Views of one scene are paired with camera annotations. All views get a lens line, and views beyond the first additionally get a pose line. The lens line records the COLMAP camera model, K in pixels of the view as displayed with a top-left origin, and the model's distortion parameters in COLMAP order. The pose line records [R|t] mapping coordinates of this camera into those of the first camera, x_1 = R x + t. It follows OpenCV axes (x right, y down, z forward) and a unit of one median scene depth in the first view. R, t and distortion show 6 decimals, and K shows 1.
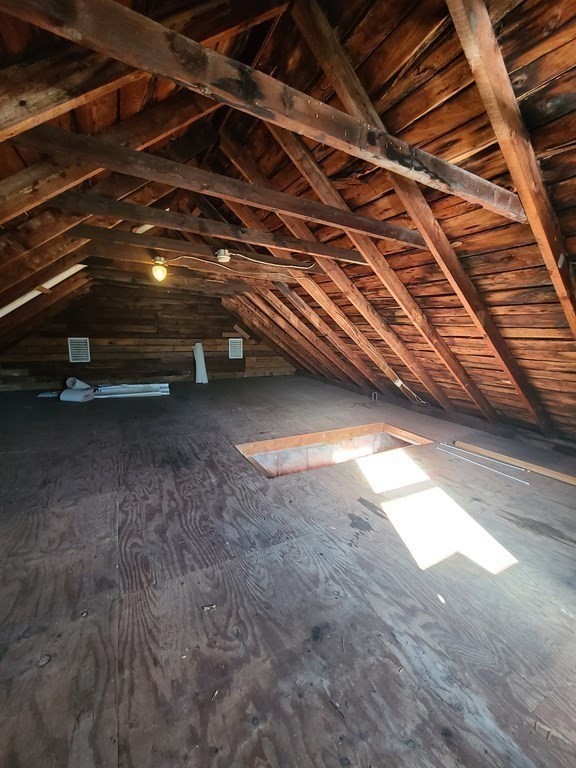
lens RADIAL K [[311.6, 0, 289.1], [0, 311.6, 383.7], [0, 0, 1]] dist [0.001897, 0.000082]
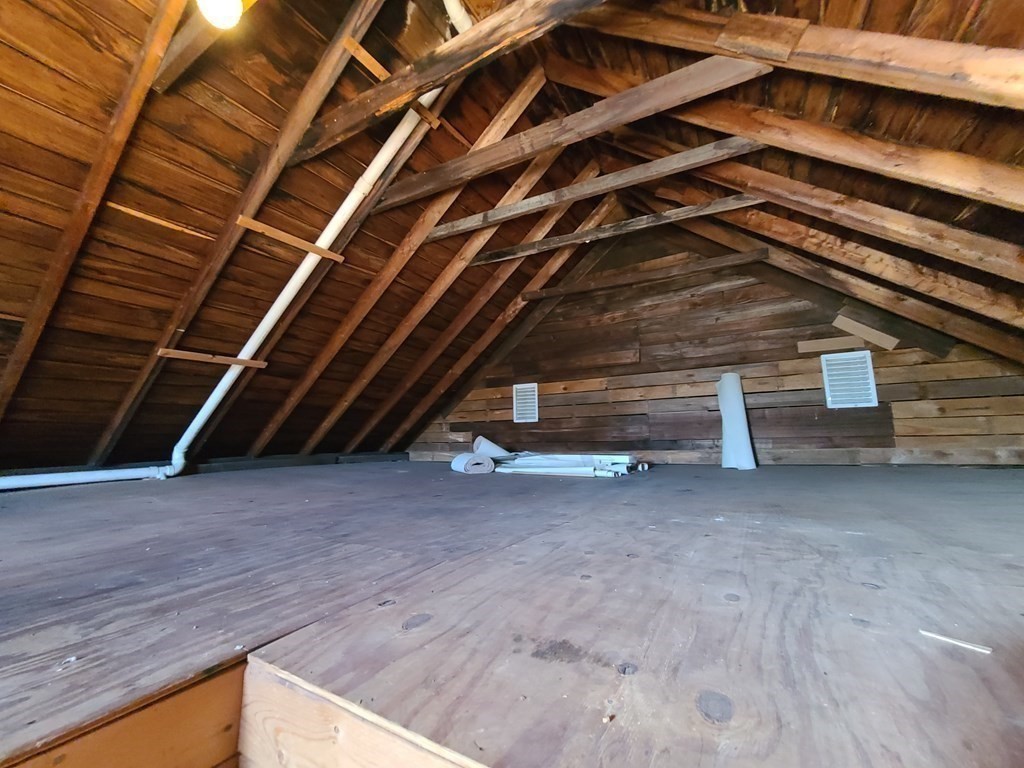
lens RADIAL K [[415.5, 0, 510.3], [0, 415.5, 383.3], [0, 0, 1]] dist [0.001897, 0.000082]
pose [[0.518208, -0.149095, -0.842159, 0.034128], [-0.111821, 0.964424, -0.239548, 0.056014], [0.847913, 0.218307, 0.483100, 0.507563]]
